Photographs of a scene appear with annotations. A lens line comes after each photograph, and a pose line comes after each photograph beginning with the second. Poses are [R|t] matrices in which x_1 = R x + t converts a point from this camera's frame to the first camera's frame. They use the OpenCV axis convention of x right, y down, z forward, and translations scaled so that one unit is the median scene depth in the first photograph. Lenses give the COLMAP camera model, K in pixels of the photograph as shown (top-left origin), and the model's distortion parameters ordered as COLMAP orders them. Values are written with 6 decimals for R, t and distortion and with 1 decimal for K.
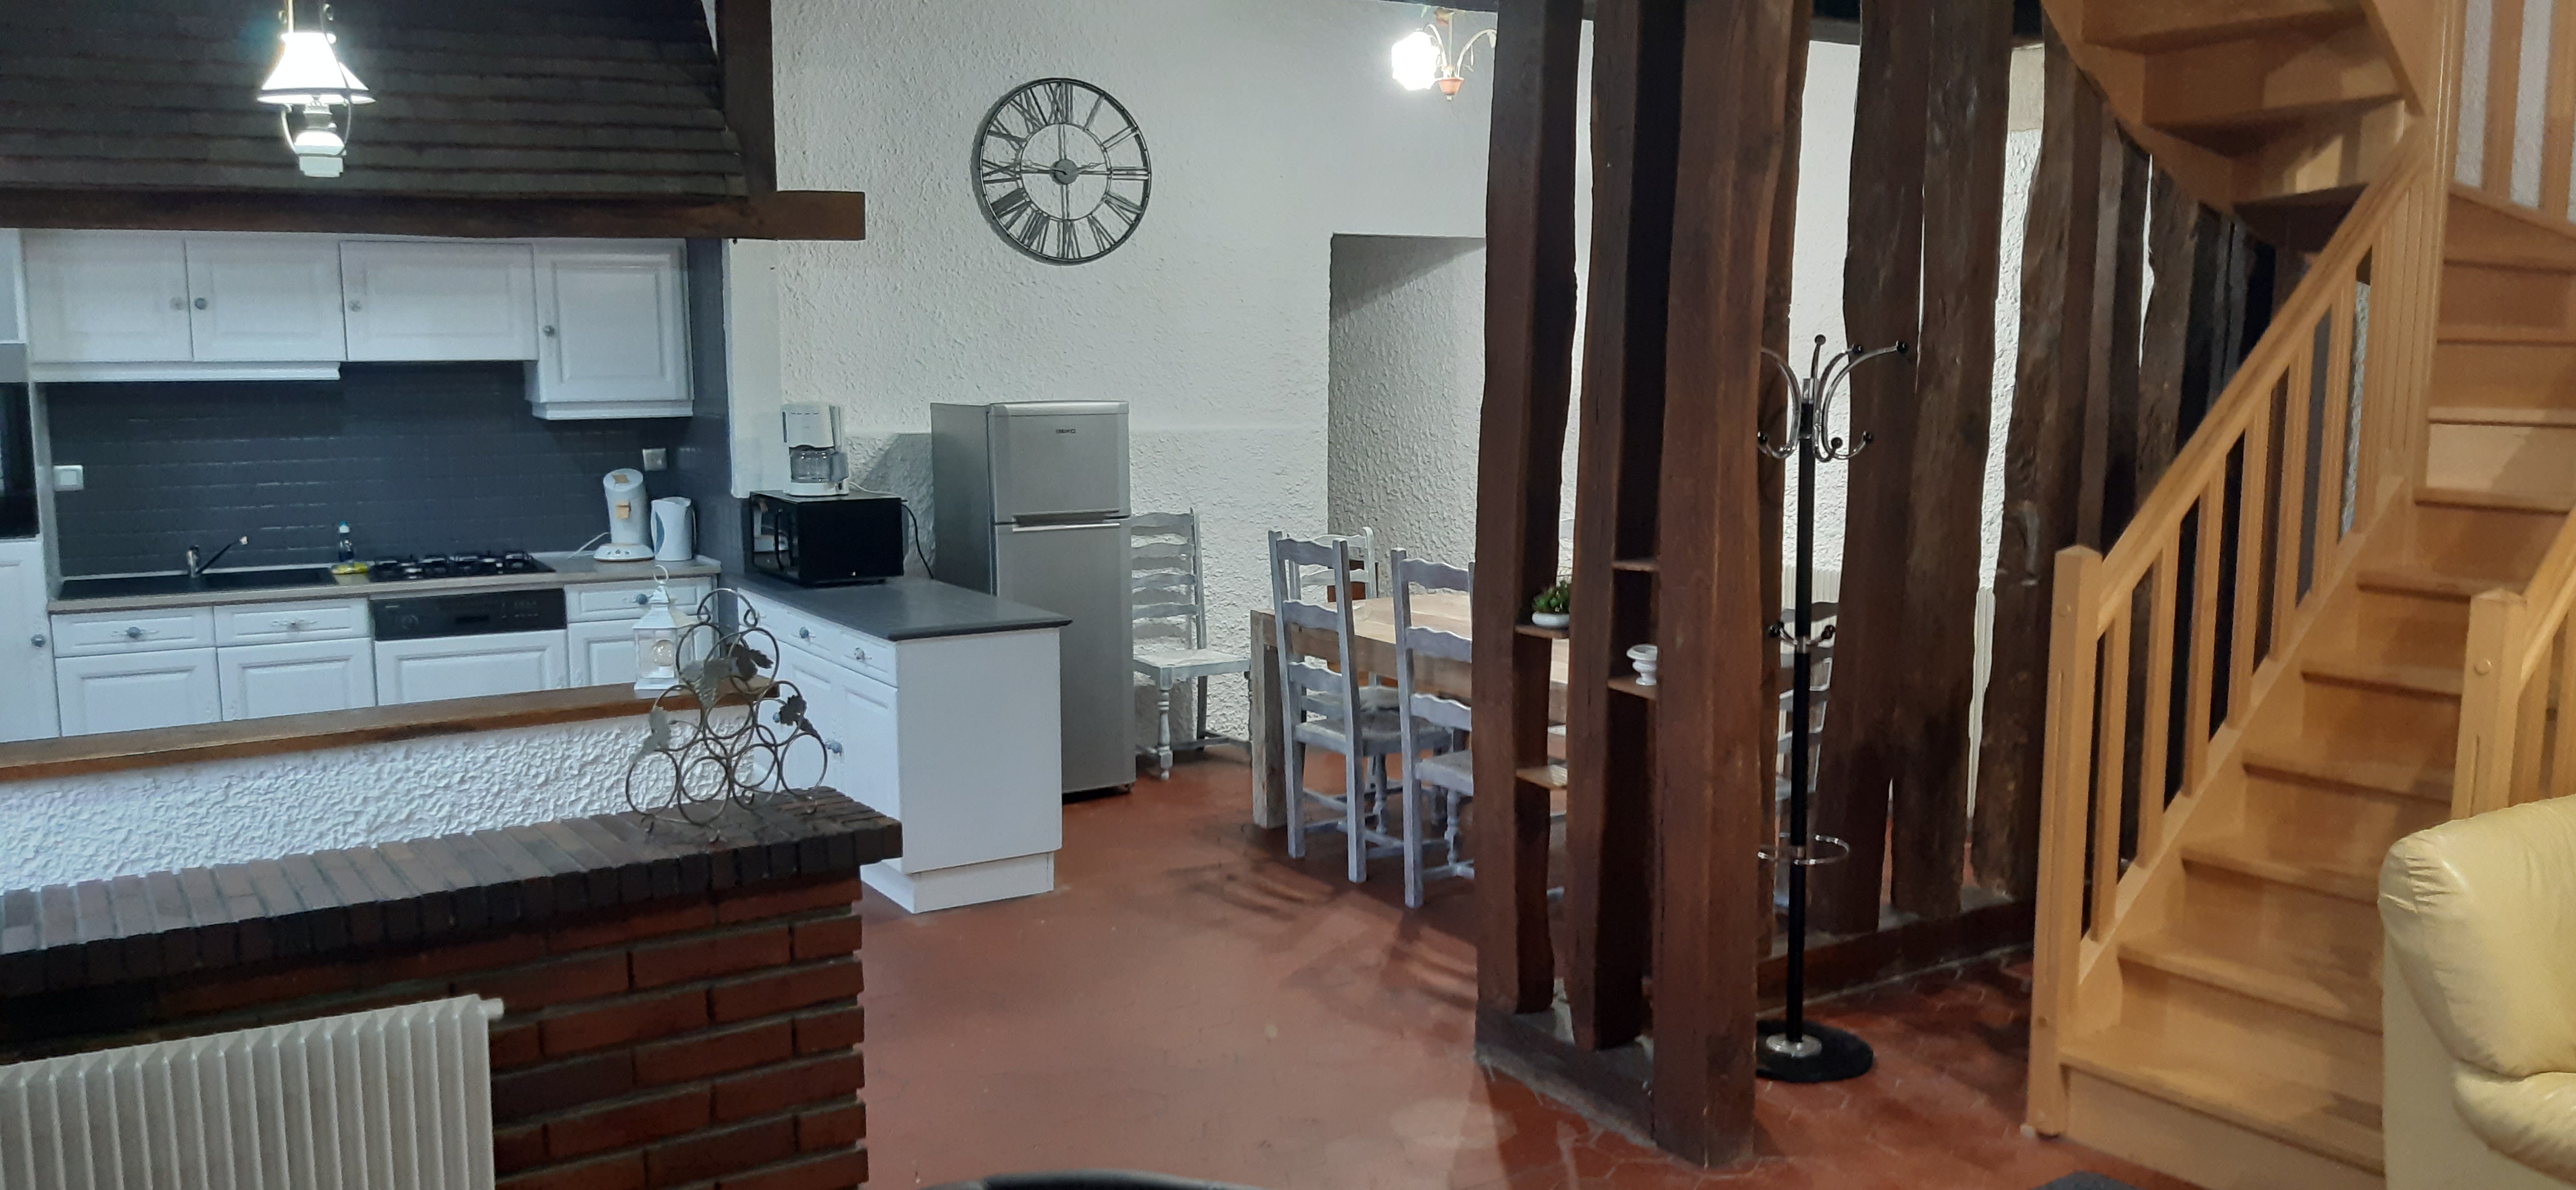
lens RADIAL K [[1999.9, 0, 1364.1], [0, 1999.9, 619.8], [0, 0, 1]] dist [0.073690, -0.121562]
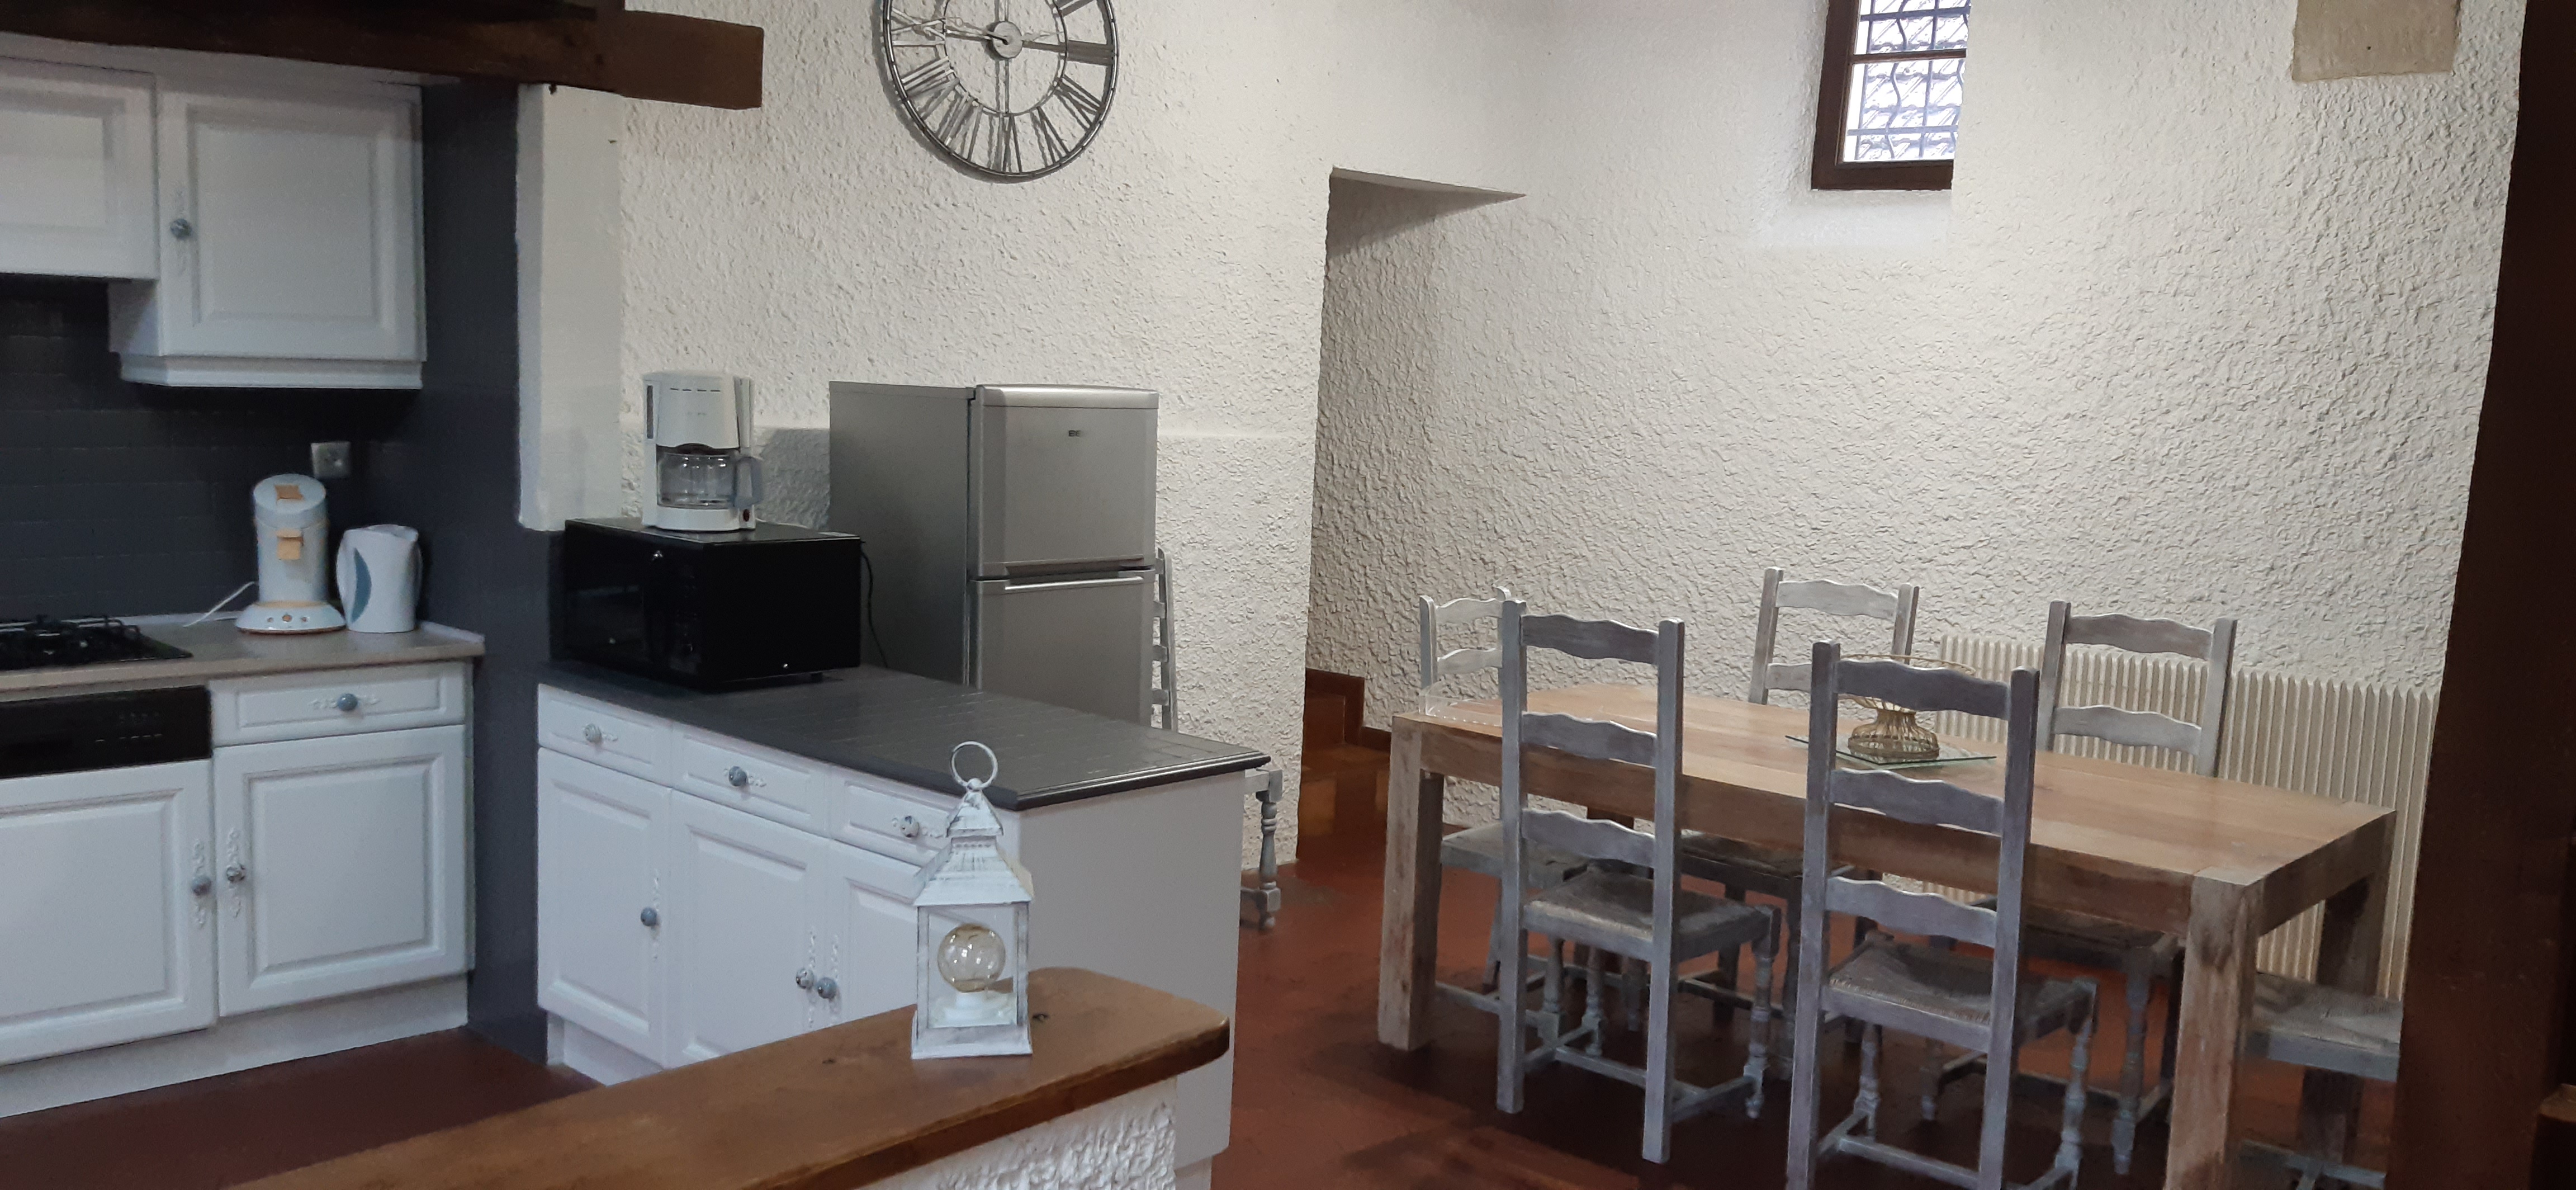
lens RADIAL K [[1999.9, 0, 1341.7], [0, 1999.9, 620.1], [0, 0, 1]] dist [0.073690, -0.121562]
pose [[0.964113, 0.005801, 0.265429, -0.241264], [-0.003736, 0.999959, -0.008284, -0.030554], [-0.265466, 0.006995, 0.964095, 0.372265]]
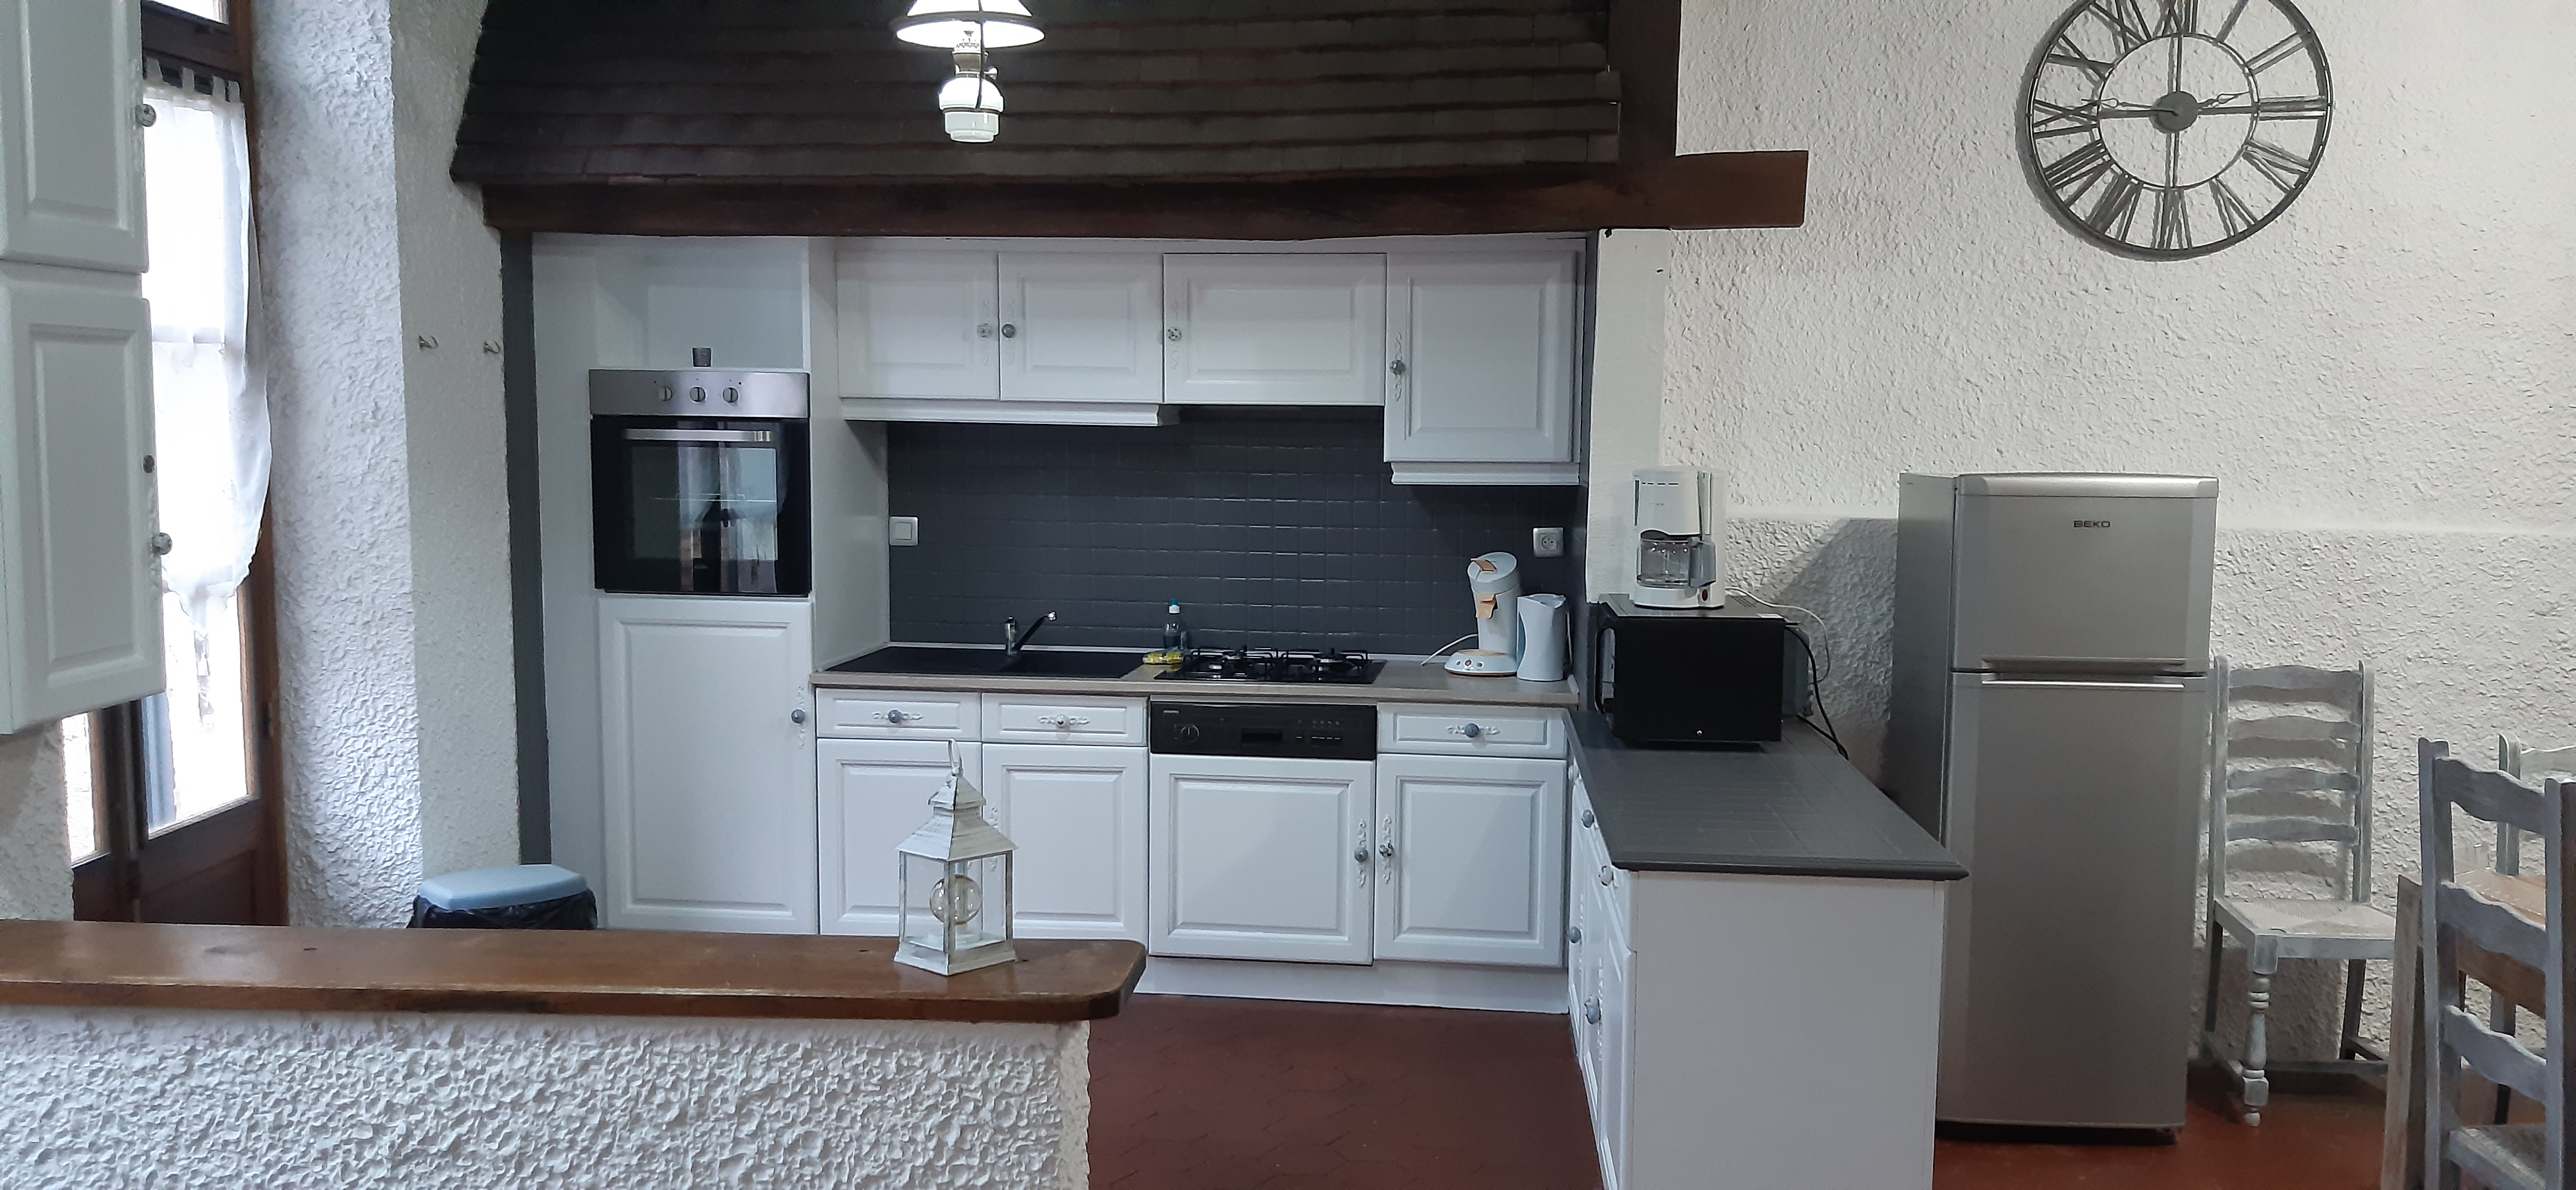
lens RADIAL K [[1999.9, 0, 1326.7], [0, 1999.9, 618.9], [0, 0, 1]] dist [0.073690, -0.121562]
pose [[0.795705, 0.071021, -0.601506, 0.033285], [-0.094886, 0.995456, -0.007986, -0.040405], [0.598206, 0.063429, 0.798828, 0.391669]]
